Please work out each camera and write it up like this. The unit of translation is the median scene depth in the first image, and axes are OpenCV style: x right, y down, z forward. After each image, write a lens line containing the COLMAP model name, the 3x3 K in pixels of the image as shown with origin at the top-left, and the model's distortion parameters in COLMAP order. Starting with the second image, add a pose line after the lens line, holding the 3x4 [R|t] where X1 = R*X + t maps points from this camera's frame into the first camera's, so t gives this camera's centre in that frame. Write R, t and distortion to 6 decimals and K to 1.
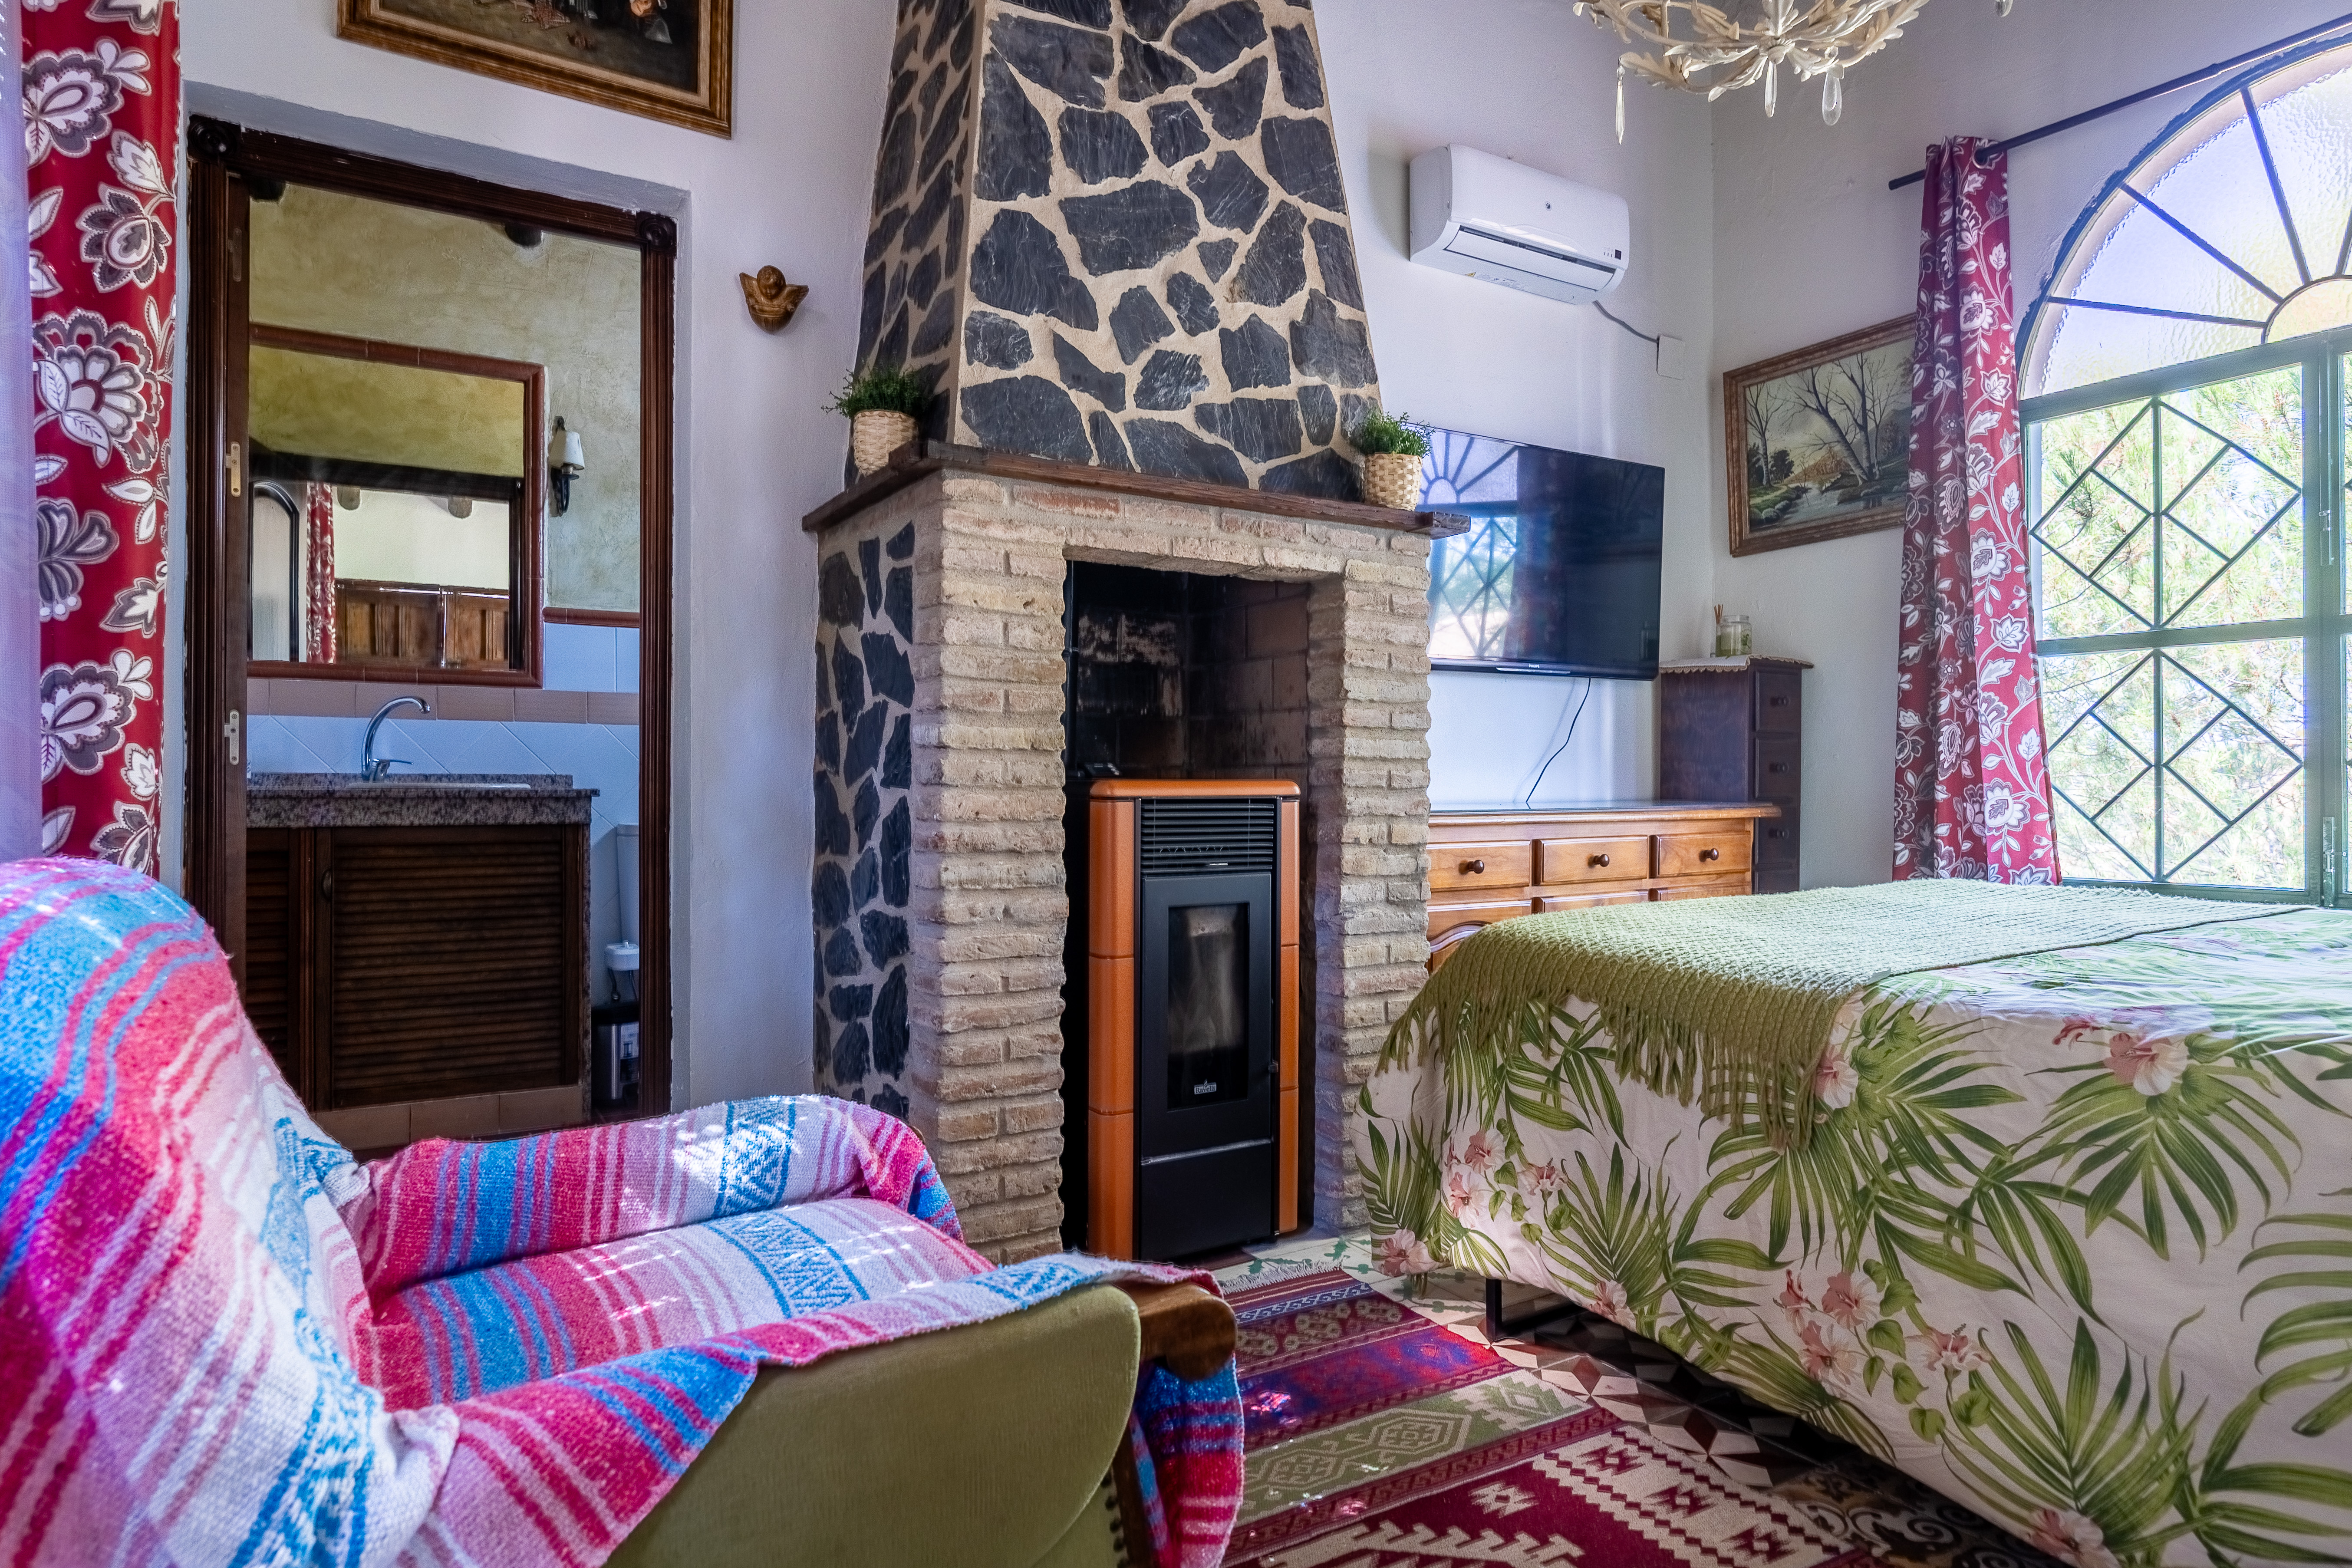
lens RADIAL K [[1312.6, 0, 1172.0], [0, 1312.6, 777.1], [0, 0, 1]] dist [-0.001146, 0.000709]
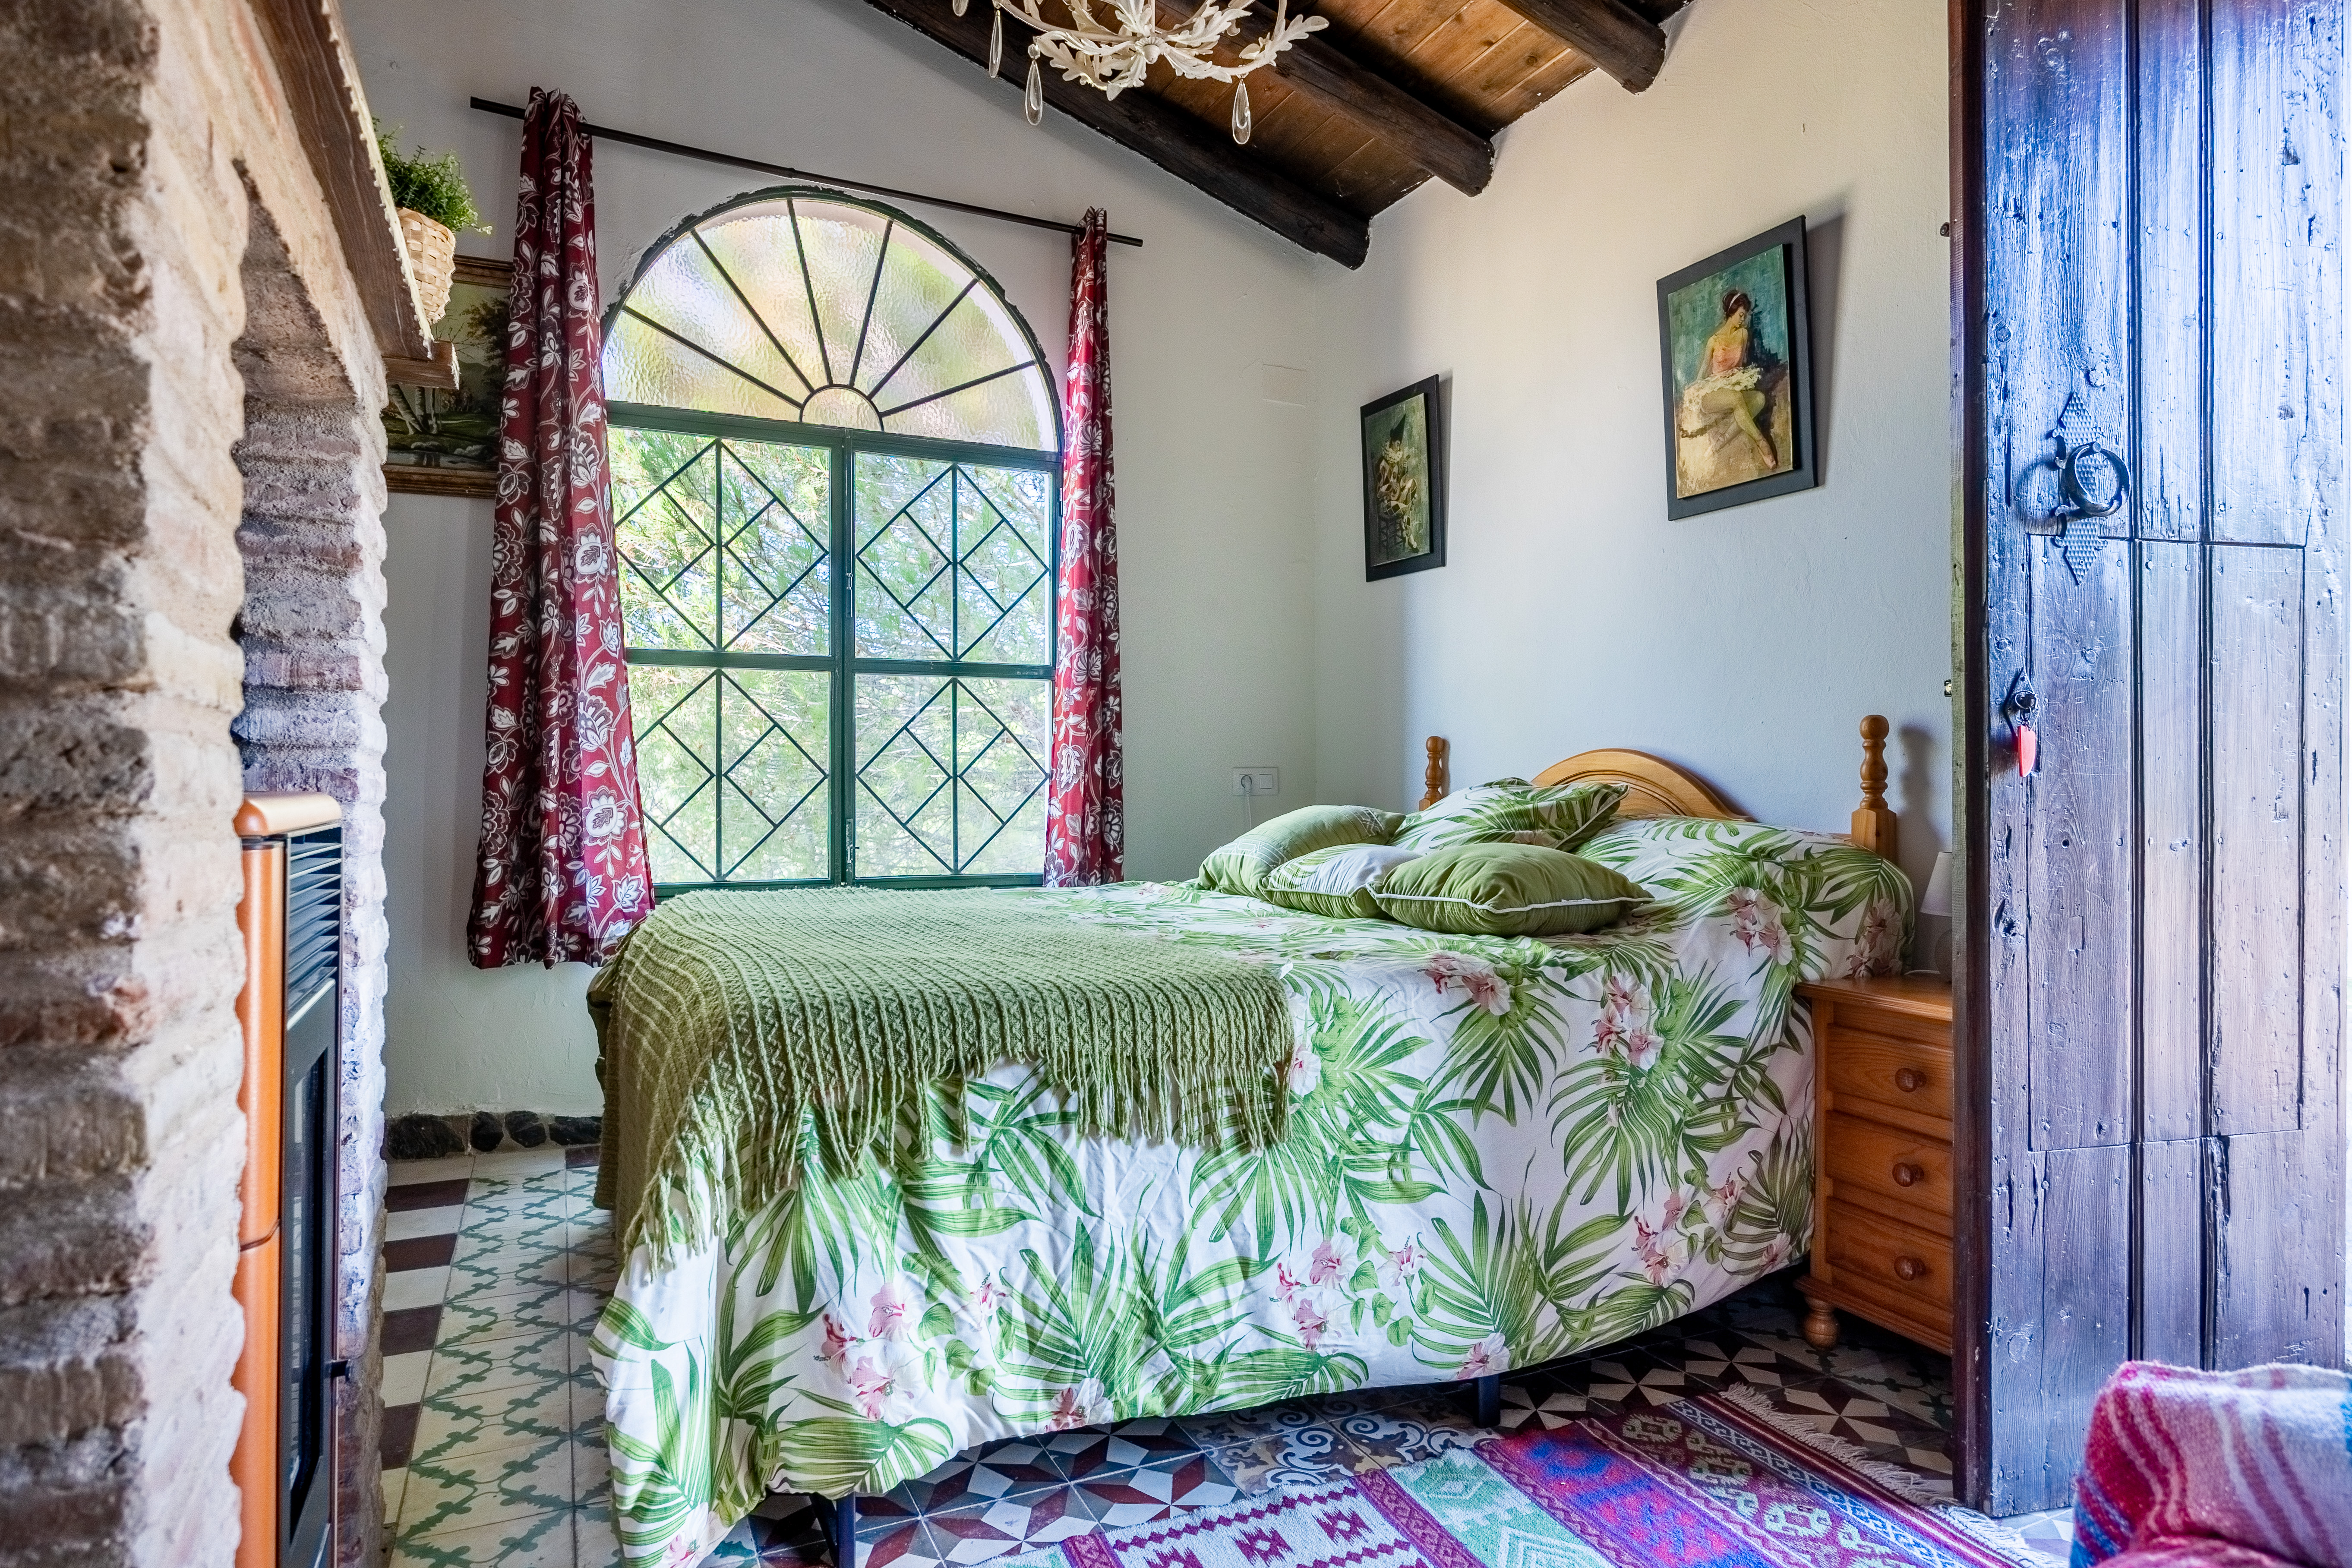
lens RADIAL K [[1312.5, 0, 1173.5], [0, 1312.5, 791.3], [0, 0, 1]] dist [-0.001146, 0.000709]
pose [[0.121091, -0.000636, 0.992641, -0.462240], [-0.006917, 0.999975, 0.001485, 0.000866], [-0.992617, -0.007046, 0.121083, 0.775060]]
